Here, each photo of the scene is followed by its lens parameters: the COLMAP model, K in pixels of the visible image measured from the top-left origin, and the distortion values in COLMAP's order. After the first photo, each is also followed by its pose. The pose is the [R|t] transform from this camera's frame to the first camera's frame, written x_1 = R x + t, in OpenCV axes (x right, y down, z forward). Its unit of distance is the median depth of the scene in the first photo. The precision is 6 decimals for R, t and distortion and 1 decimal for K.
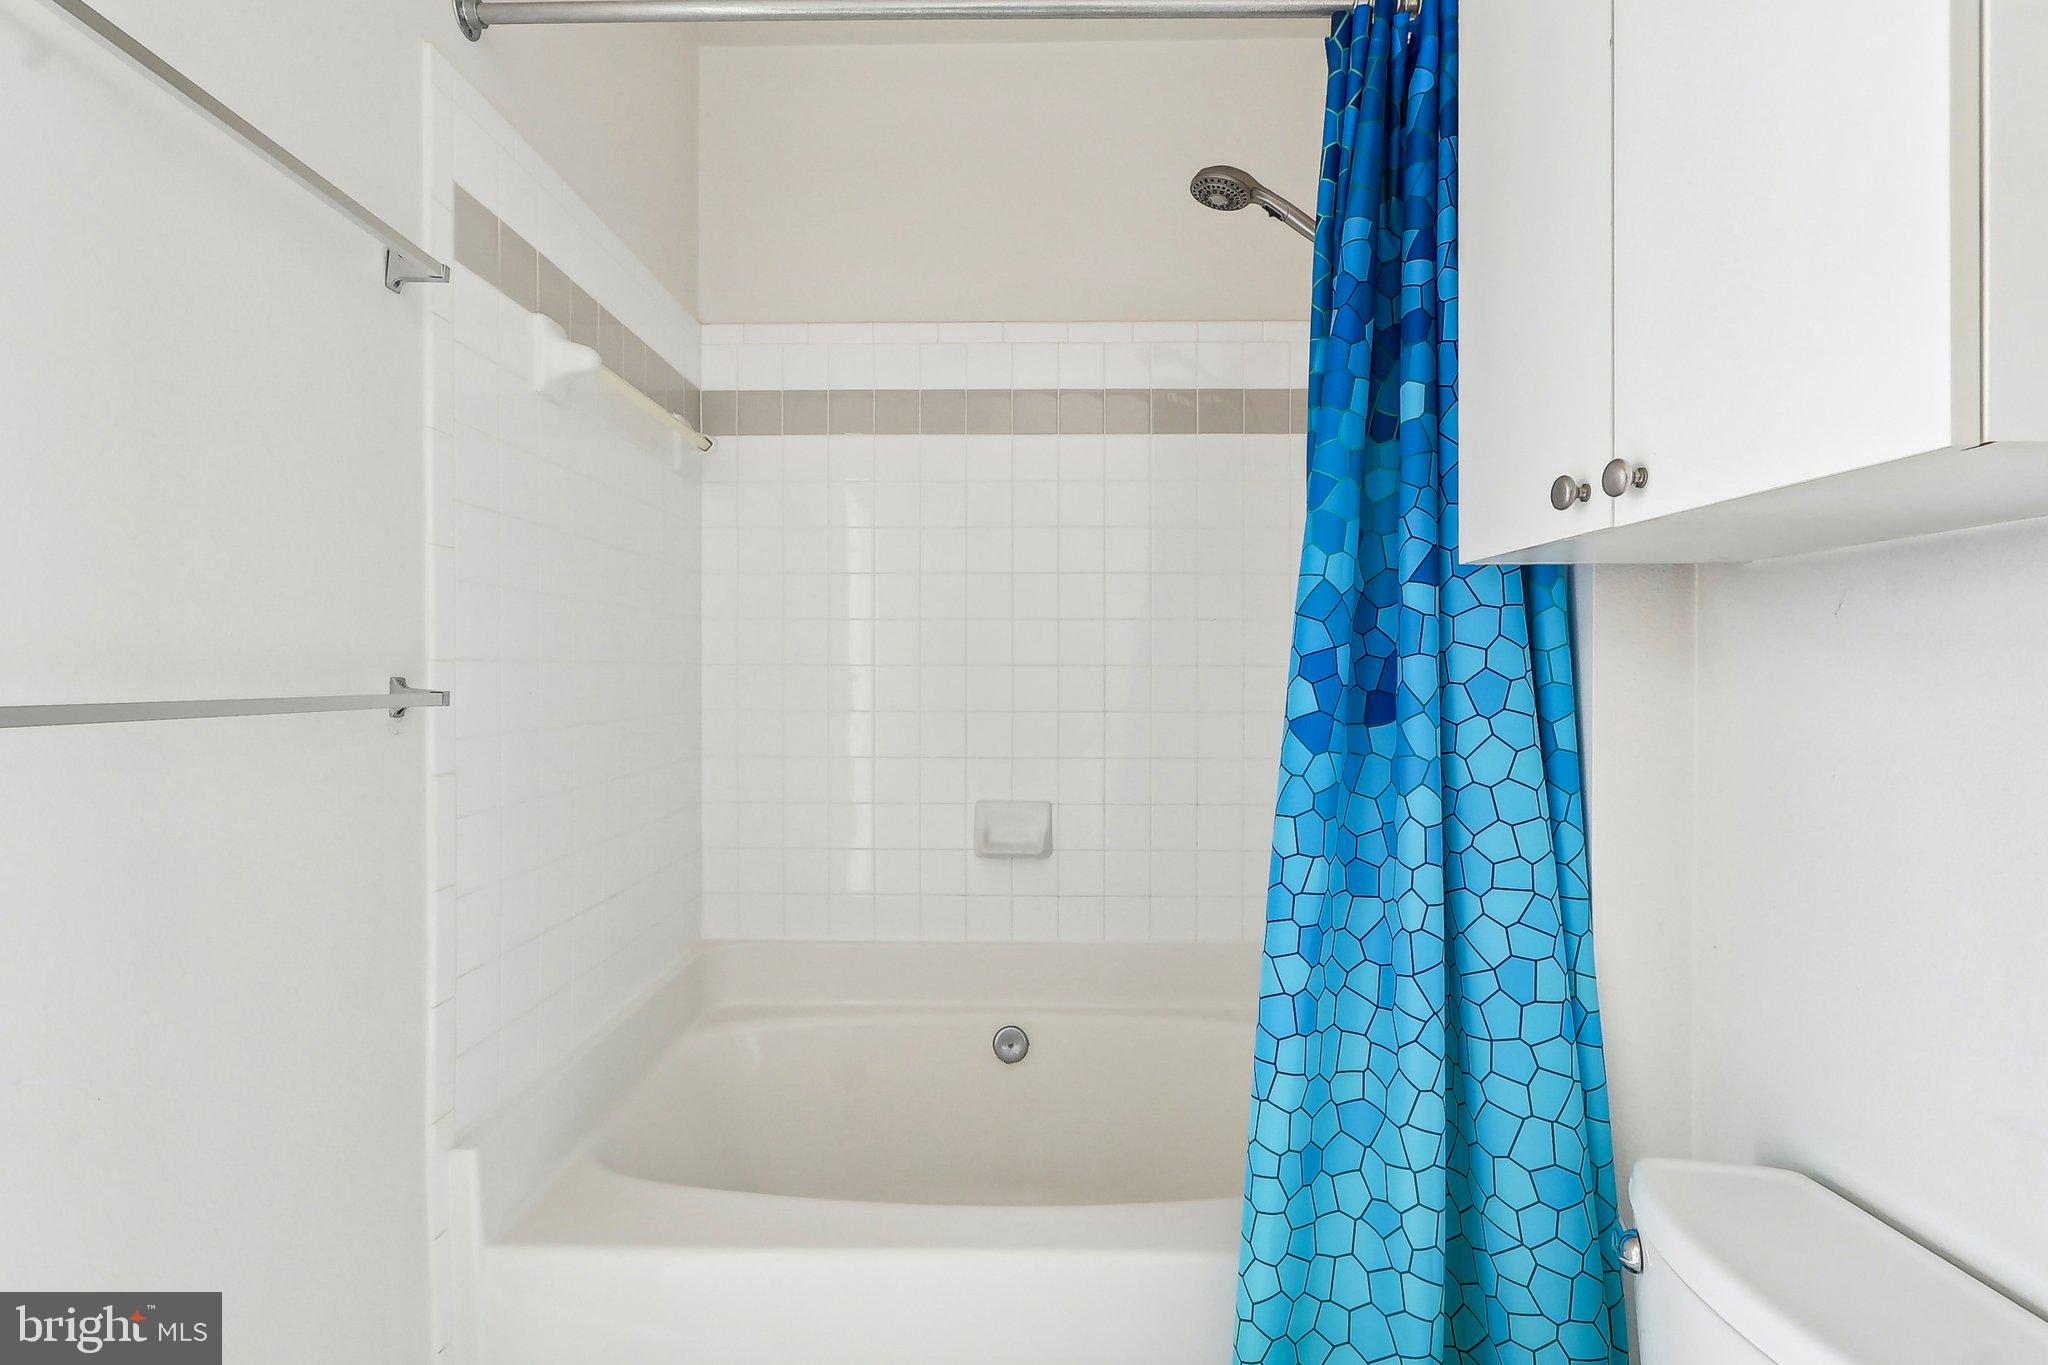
lens RADIAL K [[949.8, 0, 1018.5], [0, 949.8, 676.9], [0, 0, 1]] dist [0.000642, -0.001712]
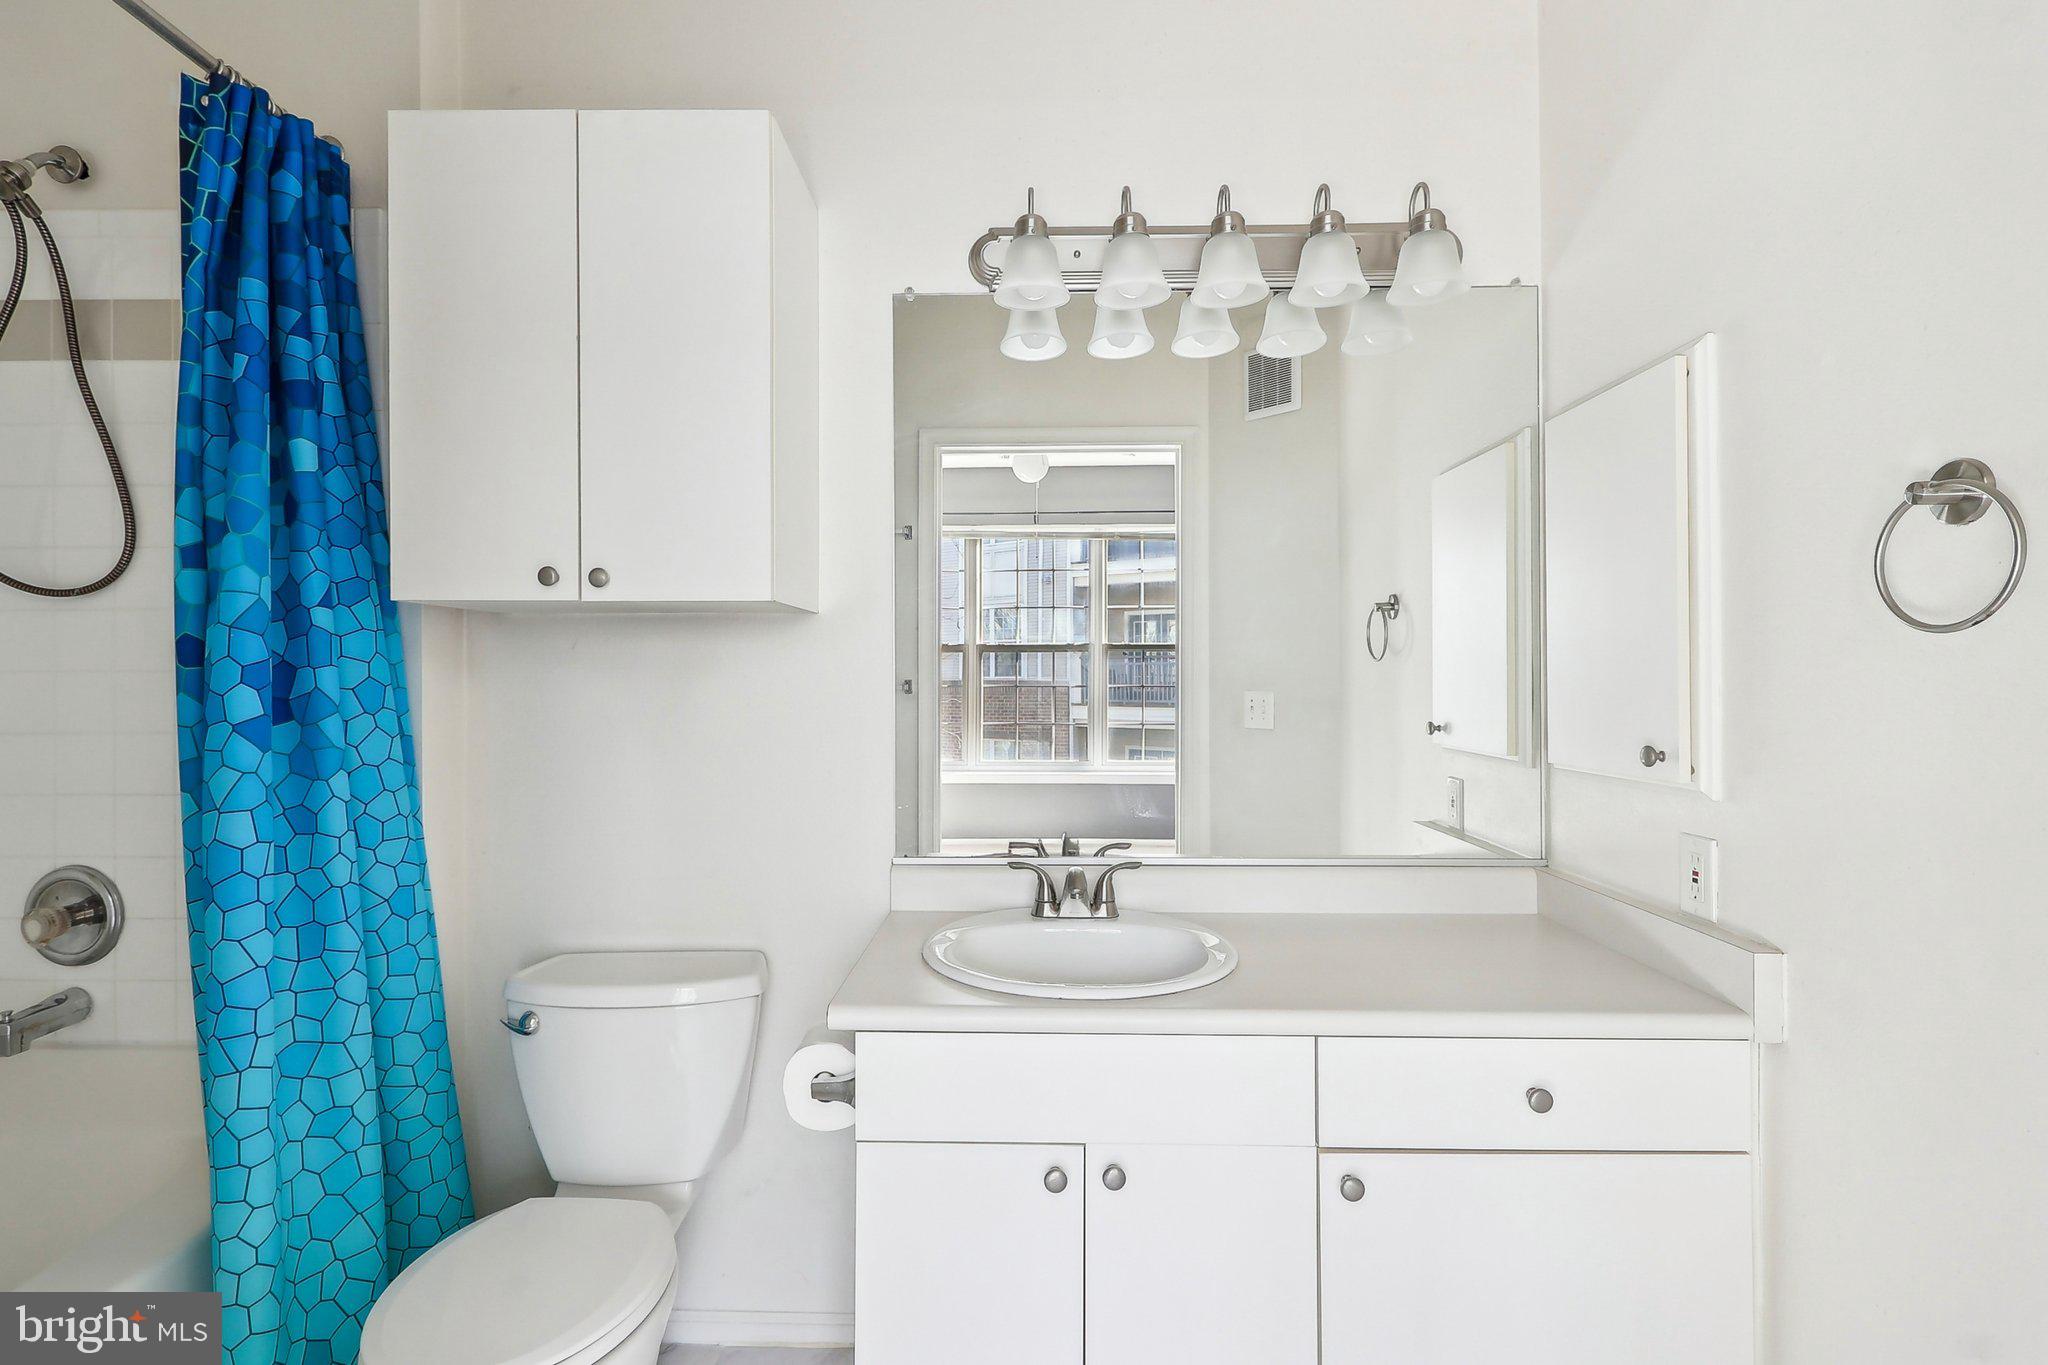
lens RADIAL K [[949.8, 0, 1020.1], [0, 949.8, 679.1], [0, 0, 1]] dist [0.000642, -0.001712]
pose [[0.000839, -0.003117, 0.999995, -0.836436], [0.008069, 0.999963, 0.003110, -0.002797], [-0.999967, 0.008066, 0.000864, 0.095767]]
